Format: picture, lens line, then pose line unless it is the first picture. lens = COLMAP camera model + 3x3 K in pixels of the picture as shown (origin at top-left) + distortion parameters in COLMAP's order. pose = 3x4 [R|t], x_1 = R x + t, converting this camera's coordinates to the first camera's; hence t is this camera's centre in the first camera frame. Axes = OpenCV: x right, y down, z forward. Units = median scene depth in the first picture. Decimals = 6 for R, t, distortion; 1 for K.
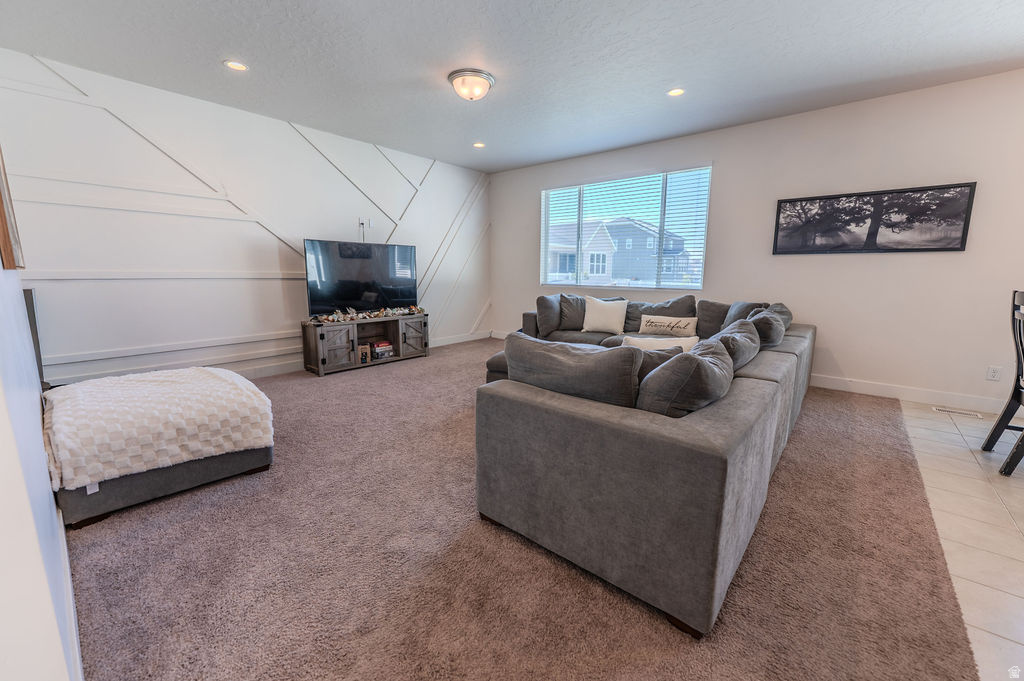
lens RADIAL K [[405.2, 0, 513.4], [0, 405.2, 342.9], [0, 0, 1]] dist [-0.001381, 0.000087]
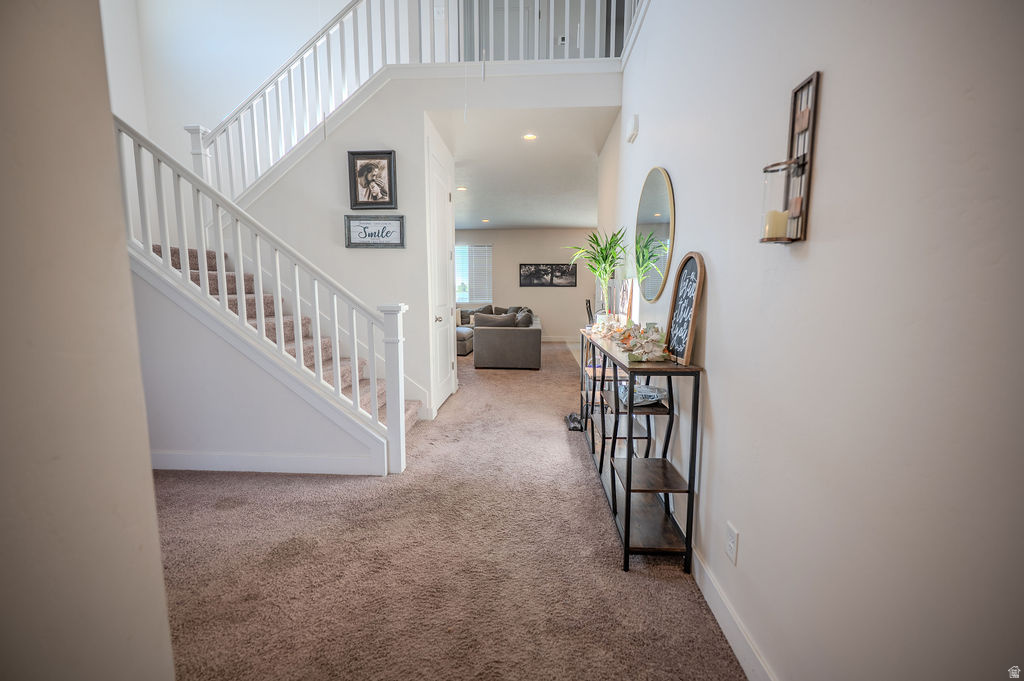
lens RADIAL K [[405.2, 0, 512.1], [0, 405.2, 340.9], [0, 0, 1]] dist [-0.001381, 0.000087]
pose [[0.803358, -0.072080, 0.591117, -0.873381], [0.104928, 0.994250, -0.021365, 0.150384], [-0.586179, 0.079188, 0.806303, -0.908099]]
